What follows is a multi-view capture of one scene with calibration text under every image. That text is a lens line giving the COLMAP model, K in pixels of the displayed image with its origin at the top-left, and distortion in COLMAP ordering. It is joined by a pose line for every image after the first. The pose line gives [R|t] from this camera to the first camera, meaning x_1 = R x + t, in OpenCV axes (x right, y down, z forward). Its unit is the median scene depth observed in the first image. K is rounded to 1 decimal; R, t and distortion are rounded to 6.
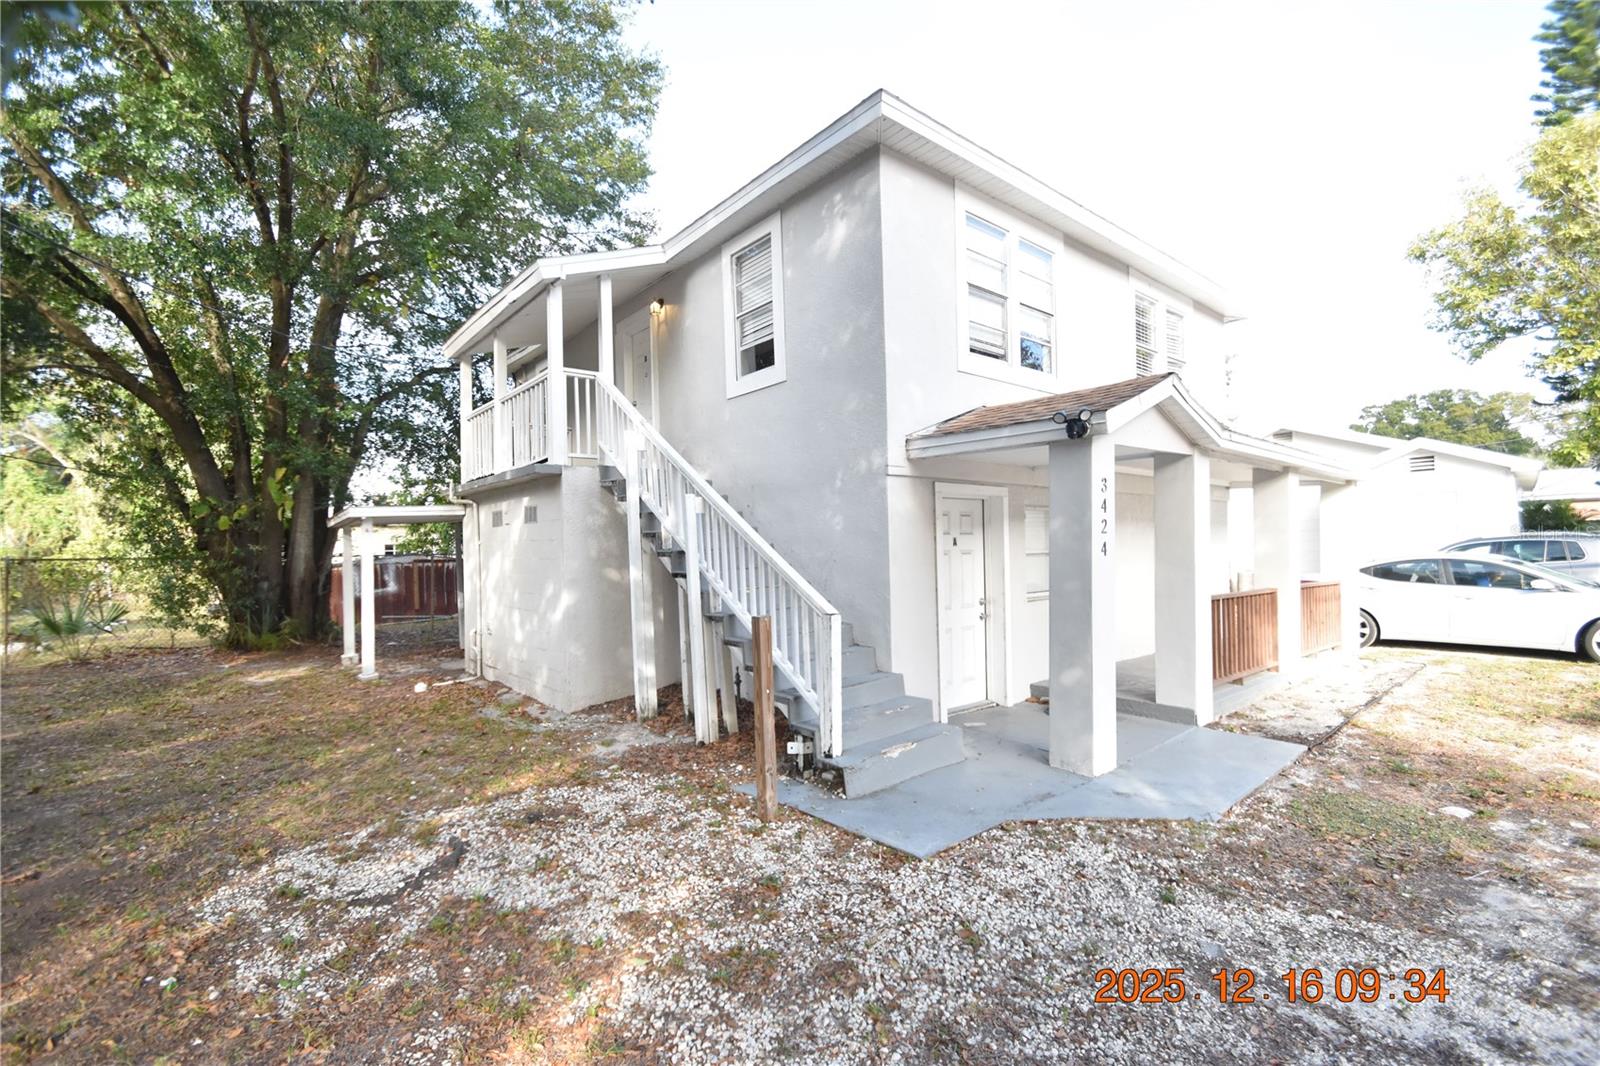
lens RADIAL K [[705.1, 0, 794.6], [0, 705.1, 537.3], [0, 0, 1]] dist [-0.002704, -0.005685]
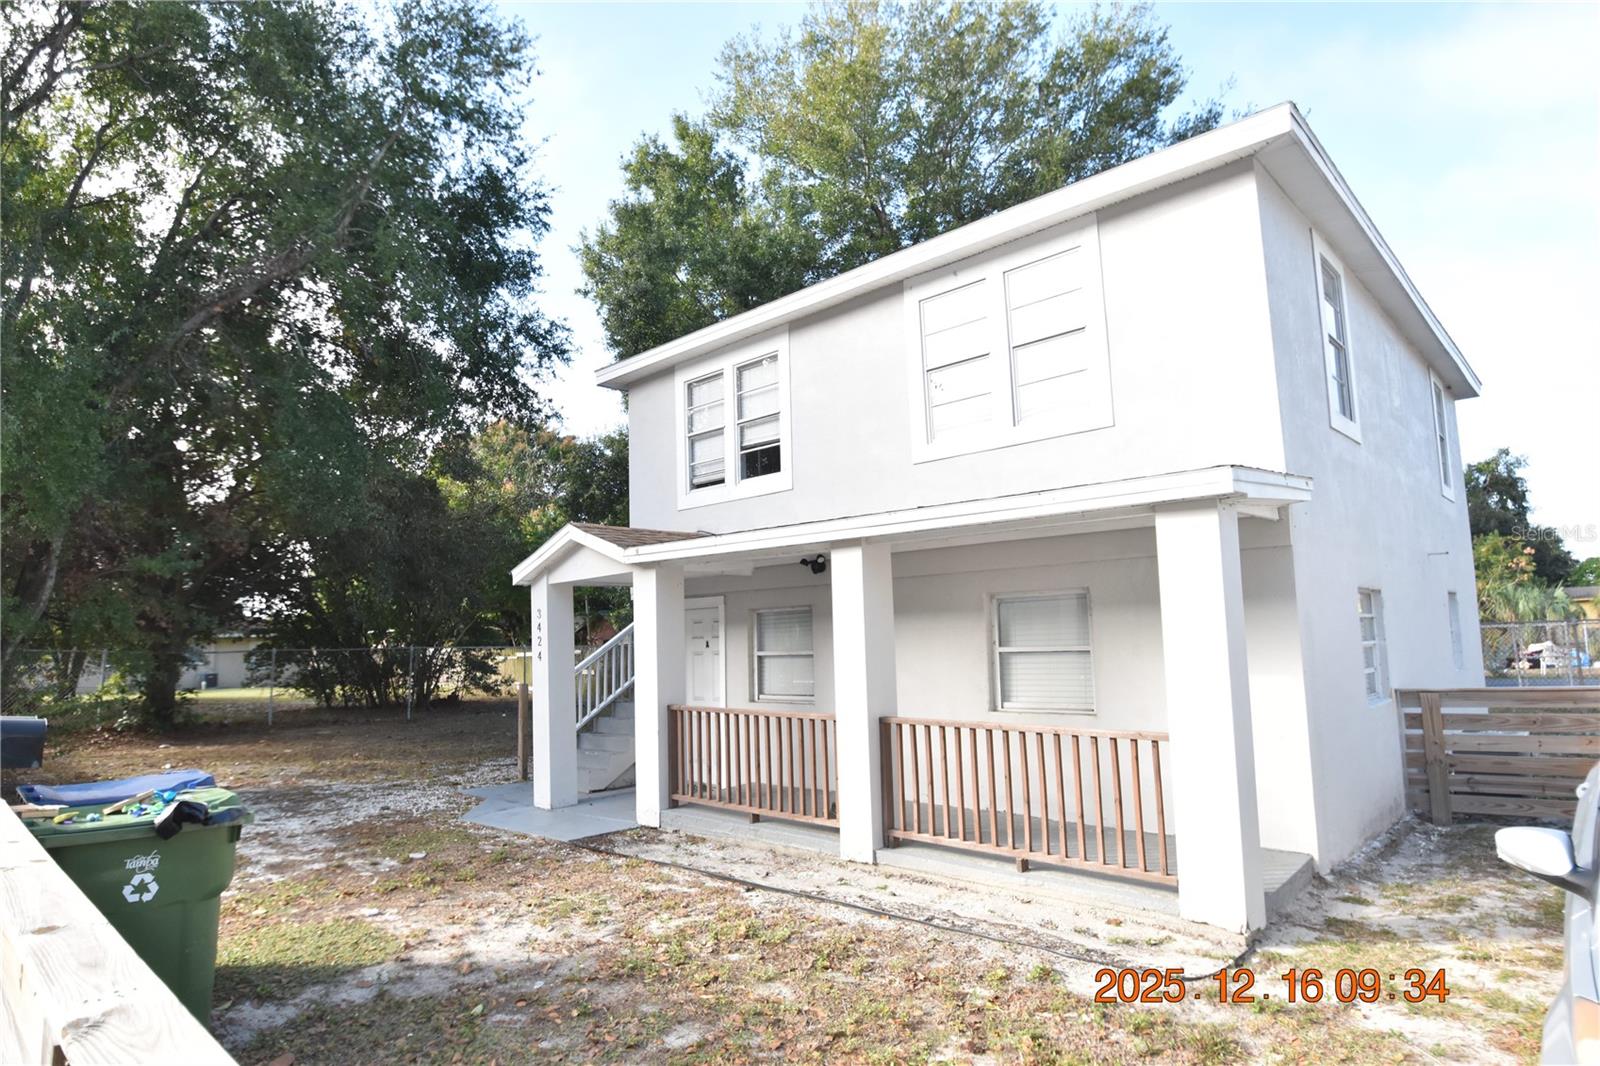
lens RADIAL K [[904.4, 0, 798.6], [0, 904.4, 540.6], [0, 0, 1]] dist [-0.002216, -0.000015]
pose [[0.129548, -0.101636, -0.986351, 2.785081], [0.030669, 0.994668, -0.098465, -0.019760], [0.991099, -0.017495, 0.131975, 1.489807]]
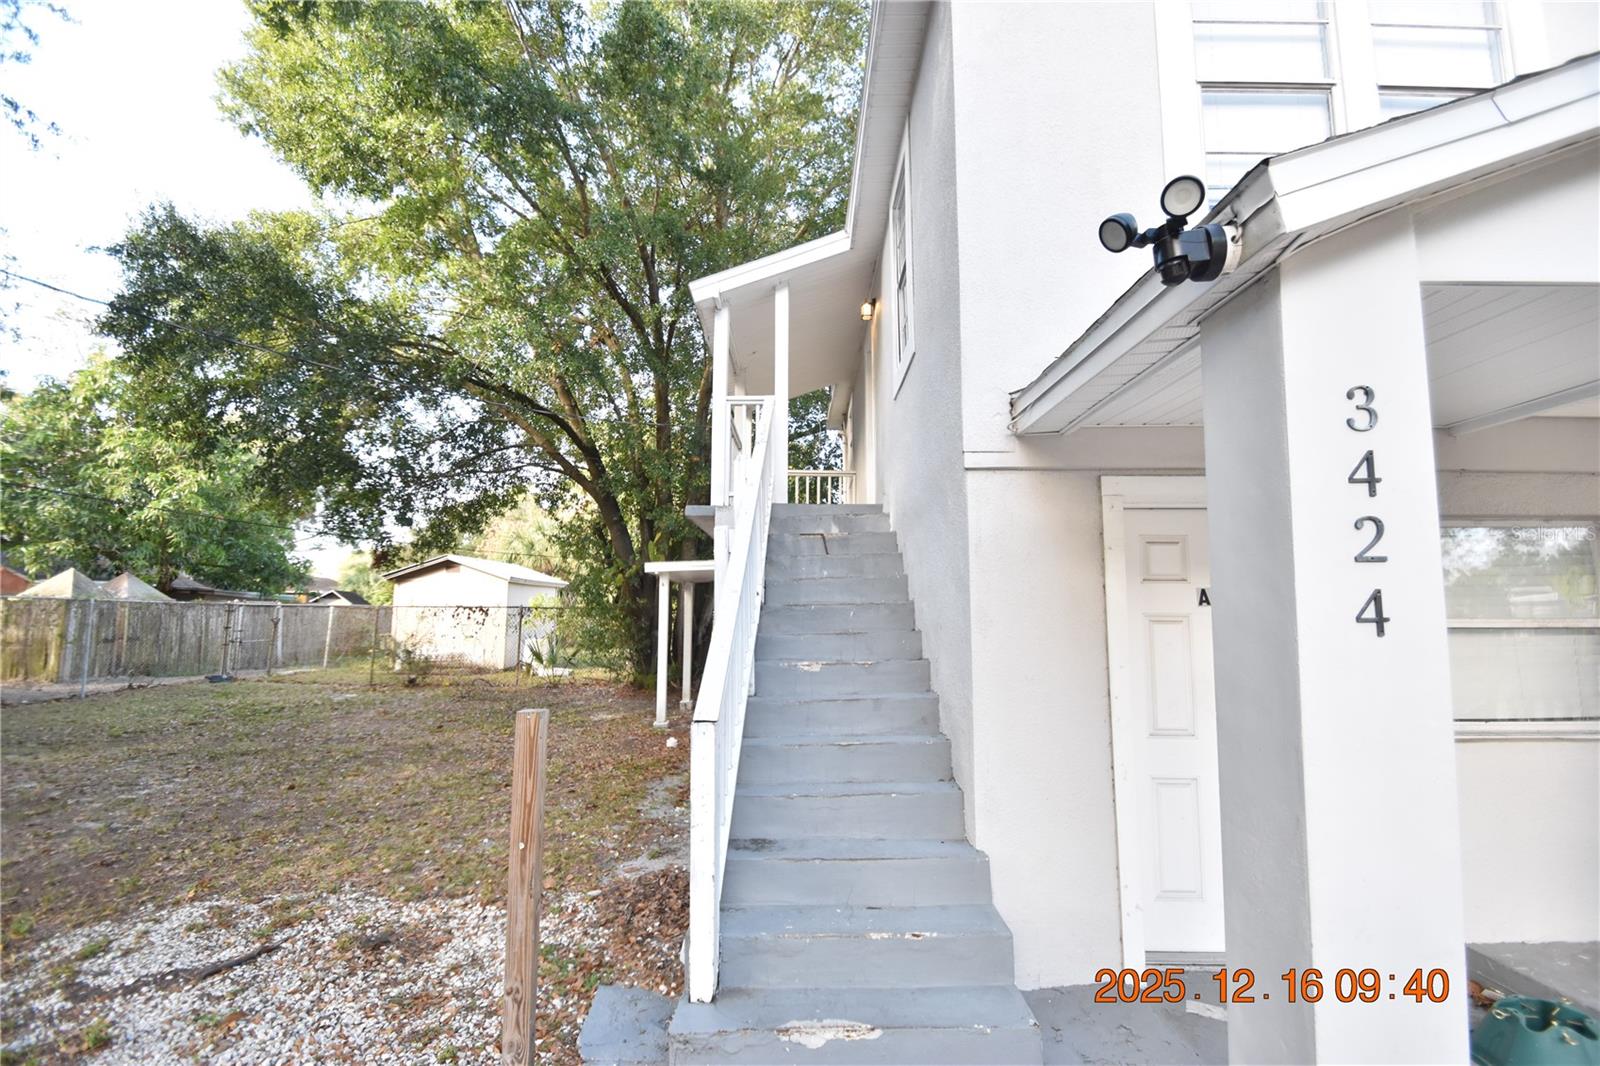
lens RADIAL K [[705.1, 0, 798.5], [0, 705.1, 537.0], [0, 0, 1]] dist [-0.002704, -0.005685]
pose [[0.760300, -0.048539, -0.647757, 0.516801], [-0.012430, 0.995934, -0.089219, 0.018722], [0.649454, 0.075884, 0.756605, 0.699015]]
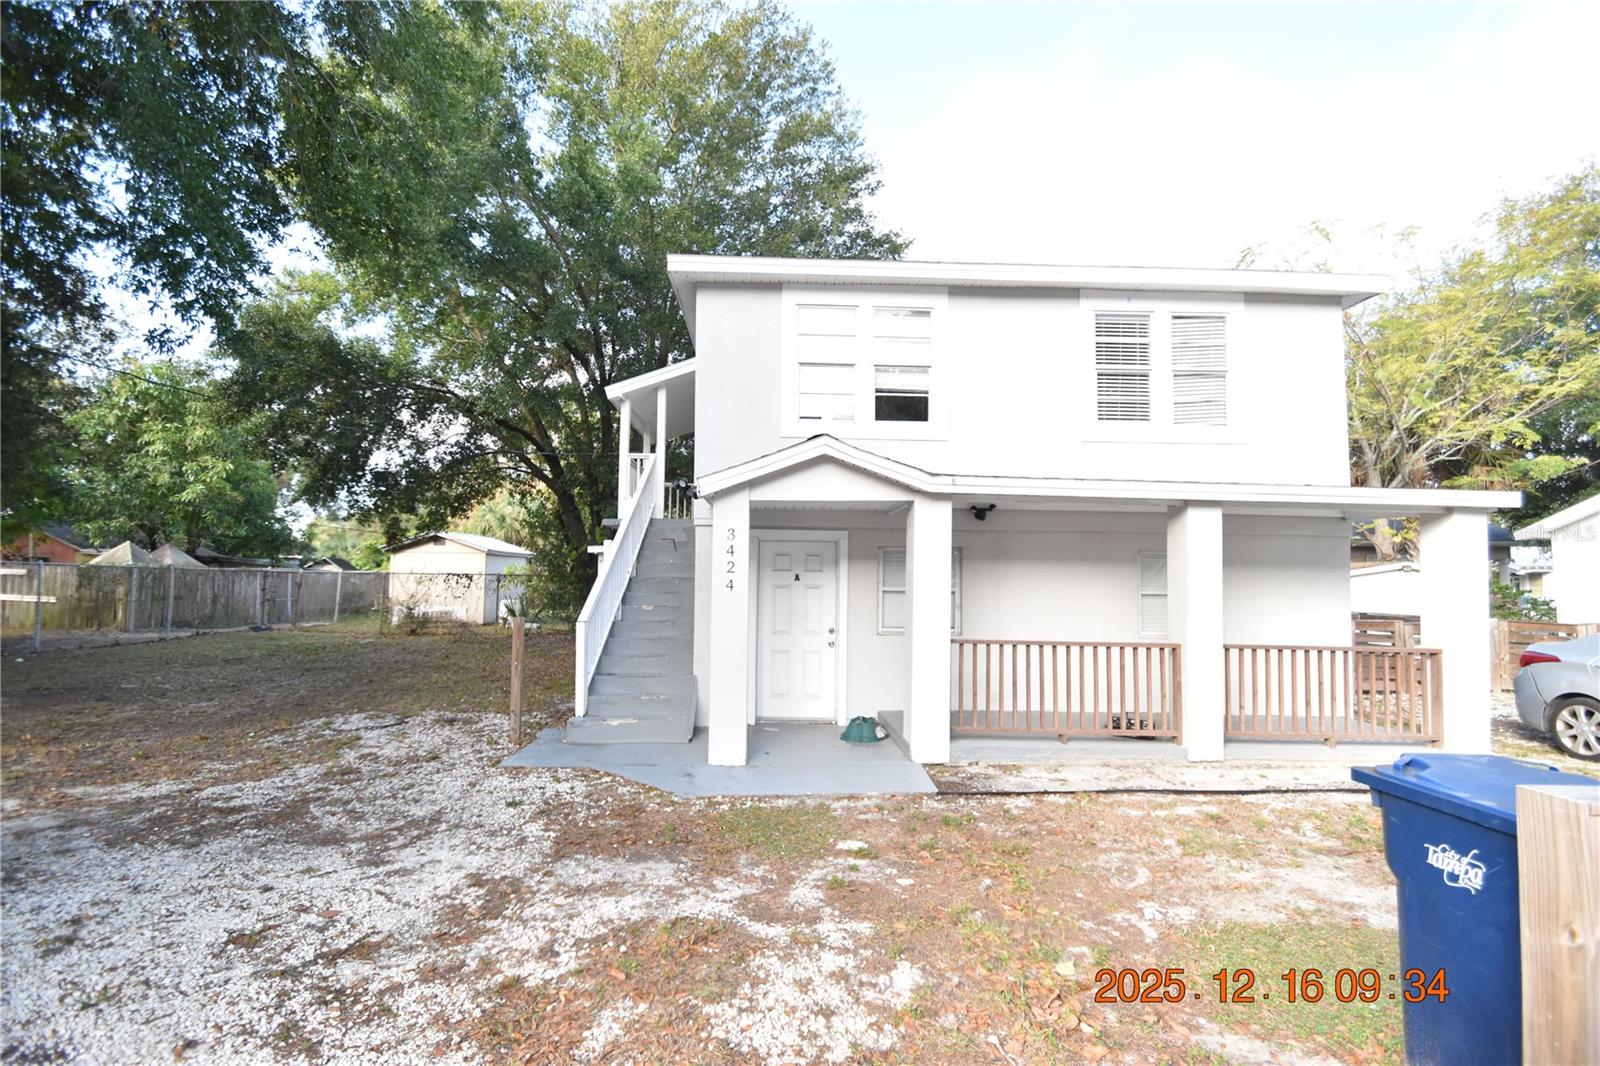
lens RADIAL K [[705.1, 0, 803.6], [0, 705.1, 541.0], [0, 0, 1]] dist [-0.002704, -0.005685]
pose [[0.789273, -0.006776, -0.614005, 1.507083], [-0.020063, 0.999121, -0.036816, -0.017930], [0.613715, 0.041377, 0.788443, 0.107458]]
